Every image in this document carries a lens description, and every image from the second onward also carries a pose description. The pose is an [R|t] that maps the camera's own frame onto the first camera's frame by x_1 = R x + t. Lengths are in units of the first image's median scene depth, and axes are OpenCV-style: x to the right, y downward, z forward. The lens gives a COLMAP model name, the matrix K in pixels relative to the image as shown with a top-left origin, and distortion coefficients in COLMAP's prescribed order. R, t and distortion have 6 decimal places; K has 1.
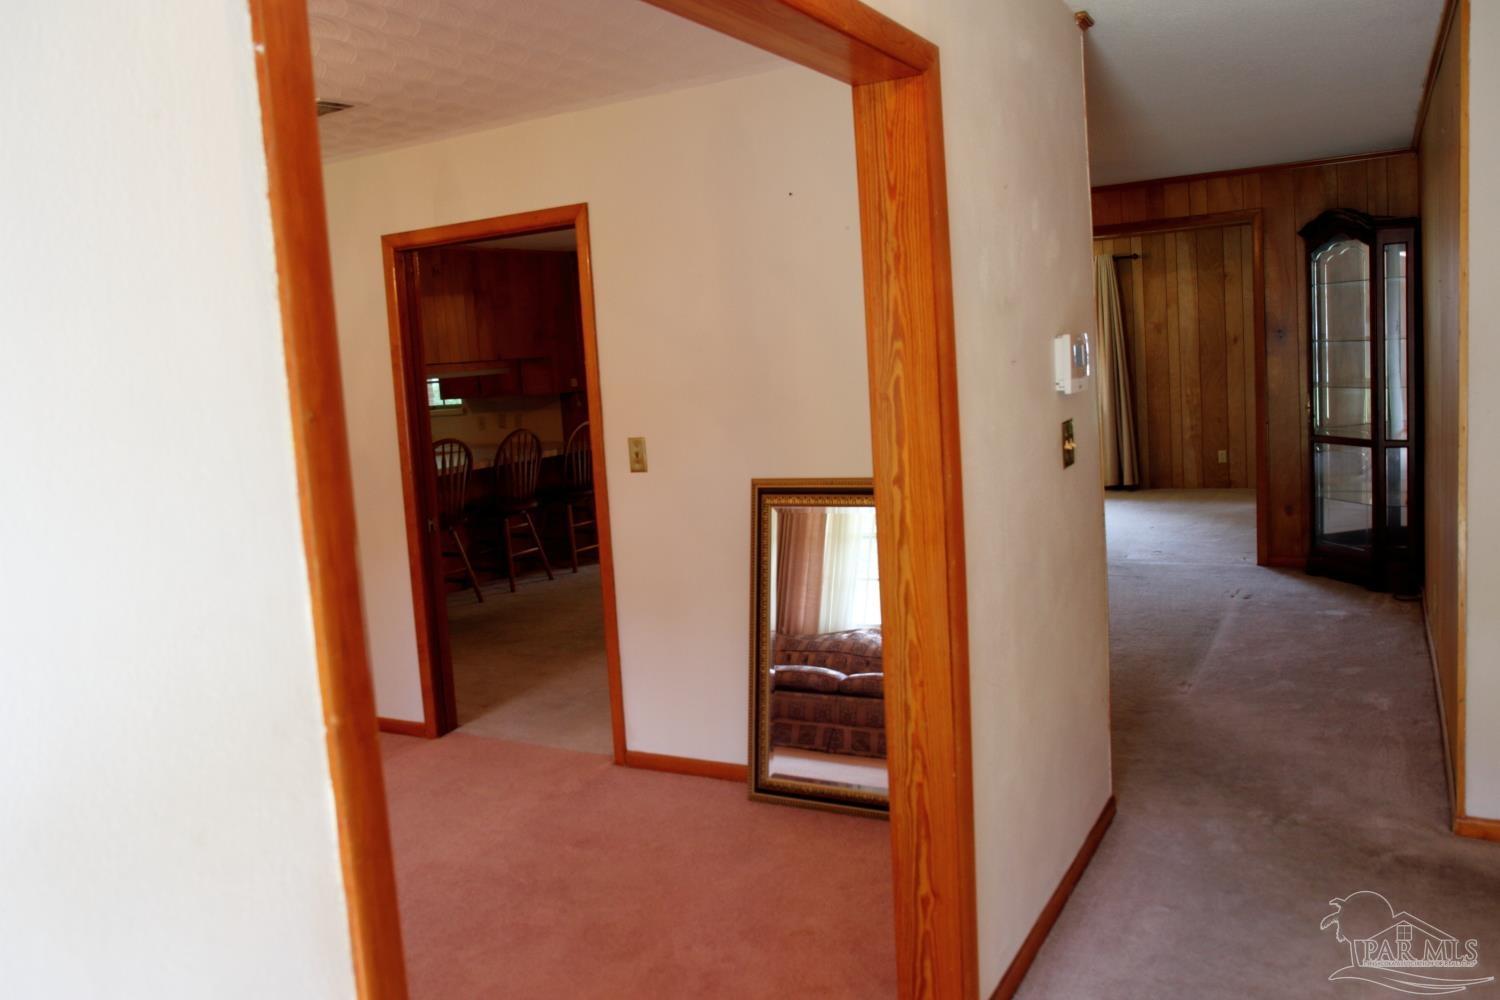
lens RADIAL K [[1184.8, 0, 734.8], [0, 1184.8, 493.7], [0, 0, 1]] dist [-0.101291, 0.102942]
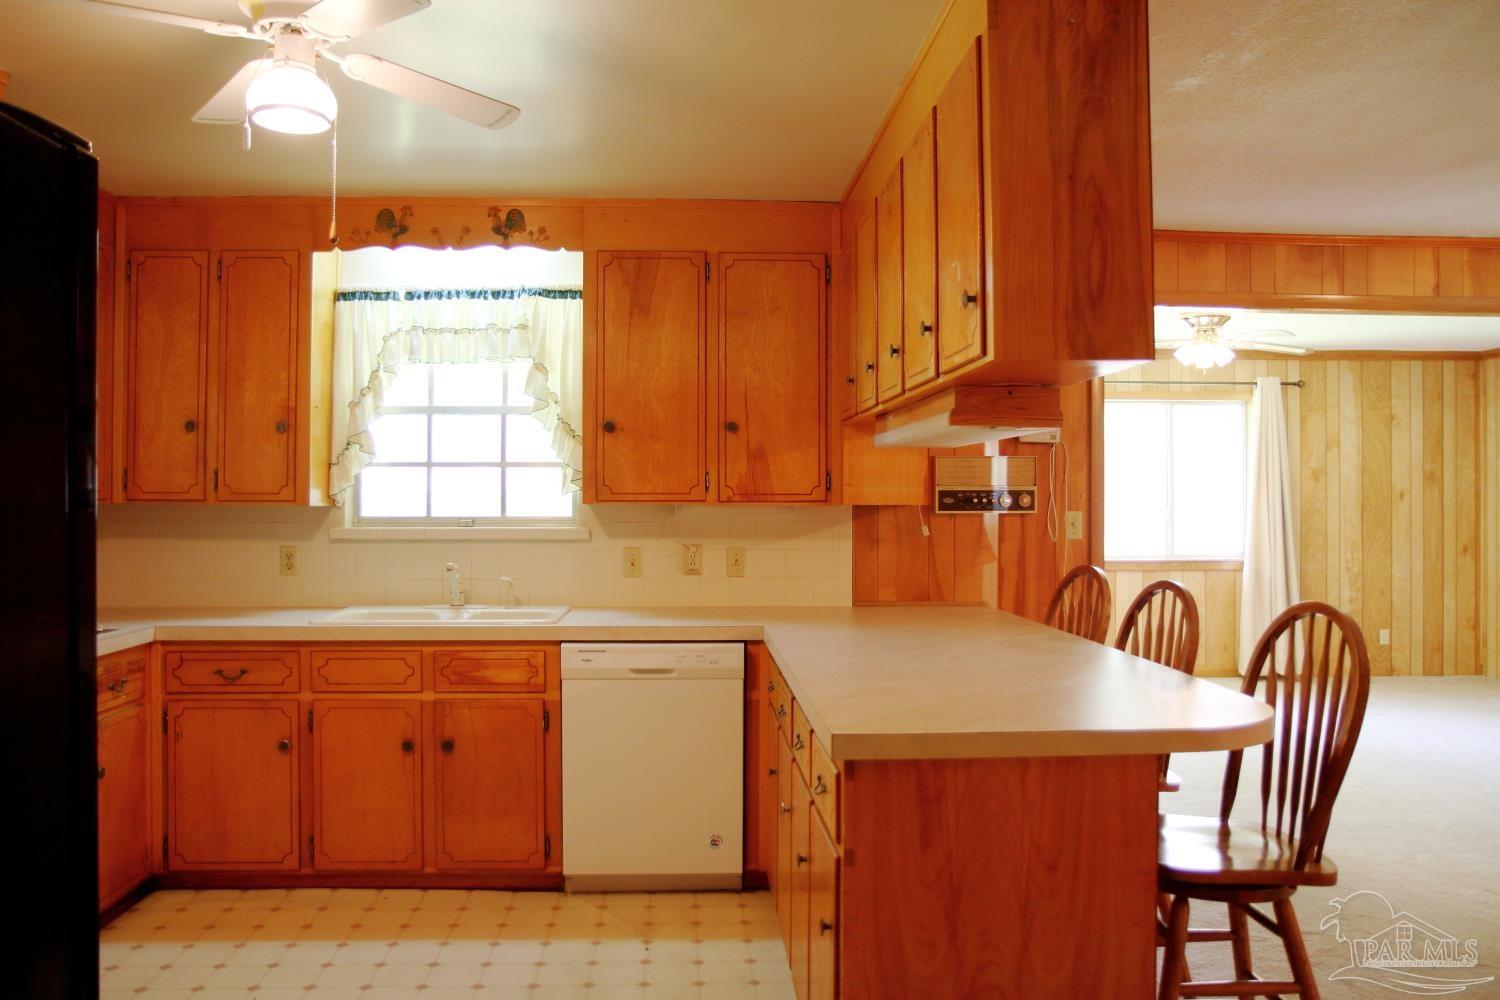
lens RADIAL K [[1183.7, 0, 742.3], [0, 1183.7, 497.2], [0, 0, 1]] dist [-0.115570, 0.121783]
pose [[0.842931, 0.069898, 0.533462, -0.593429], [0.003309, 0.990833, -0.135054, -0.031911], [-0.538012, 0.115607, 0.834972, 0.835393]]
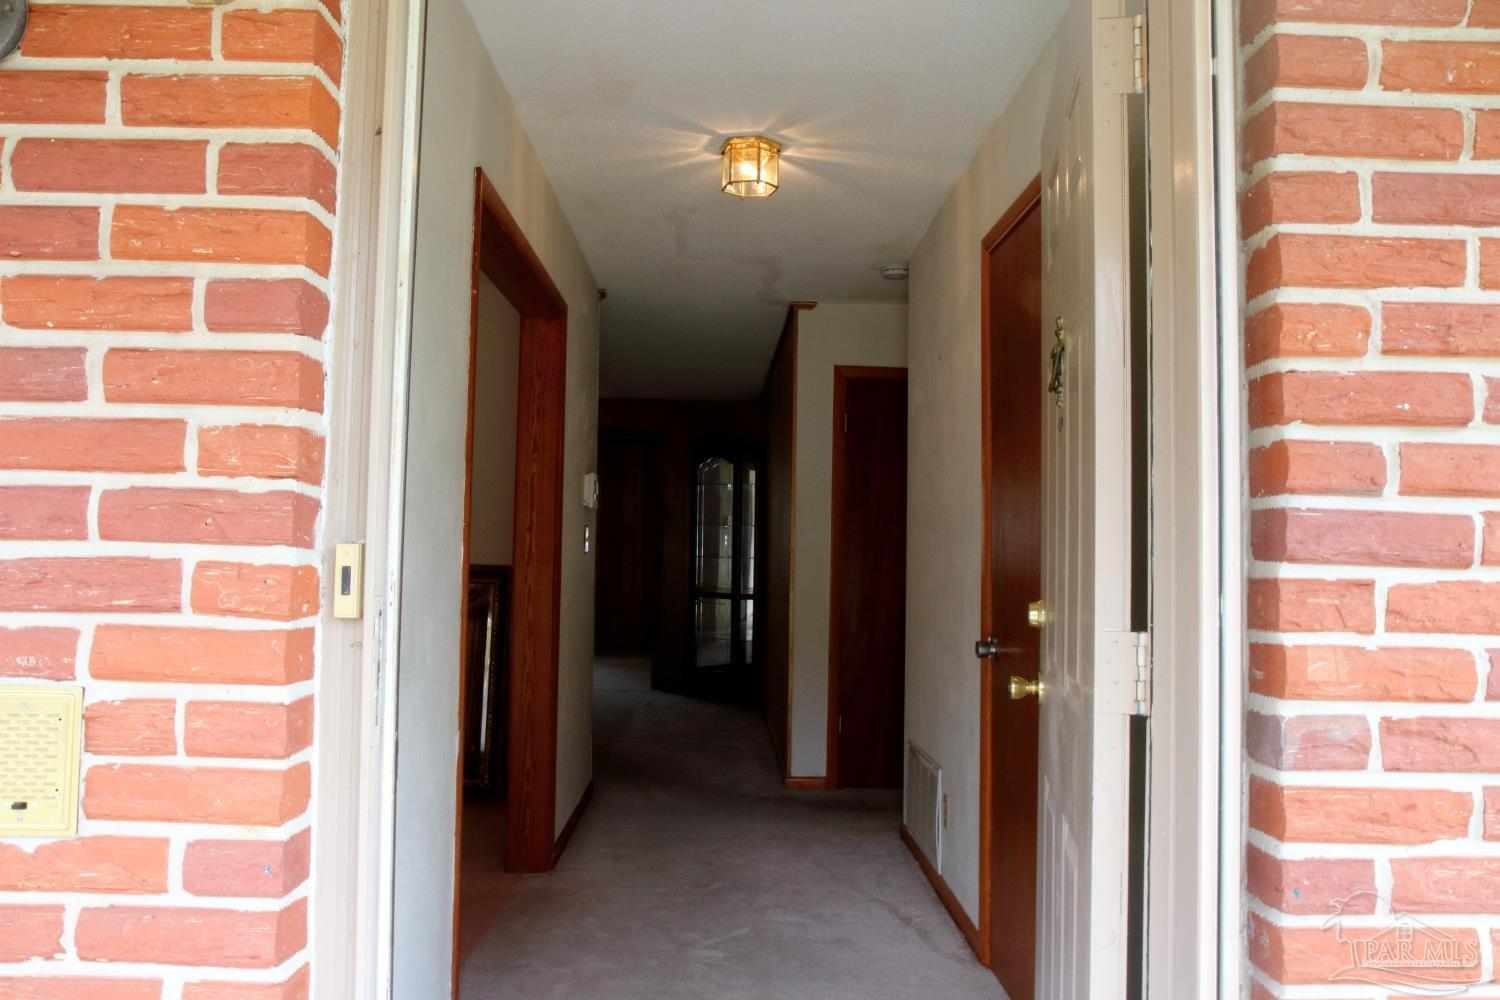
lens RADIAL K [[1183.7, 0, 742.3], [0, 1183.7, 497.2], [0, 0, 1]] dist [-0.115570, 0.121783]
pose [[0.860178, 0.104152, 0.499246, -0.160756], [-0.015053, 0.983683, -0.179278, 0.085592], [-0.509772, 0.146696, 0.847710, -0.235341]]
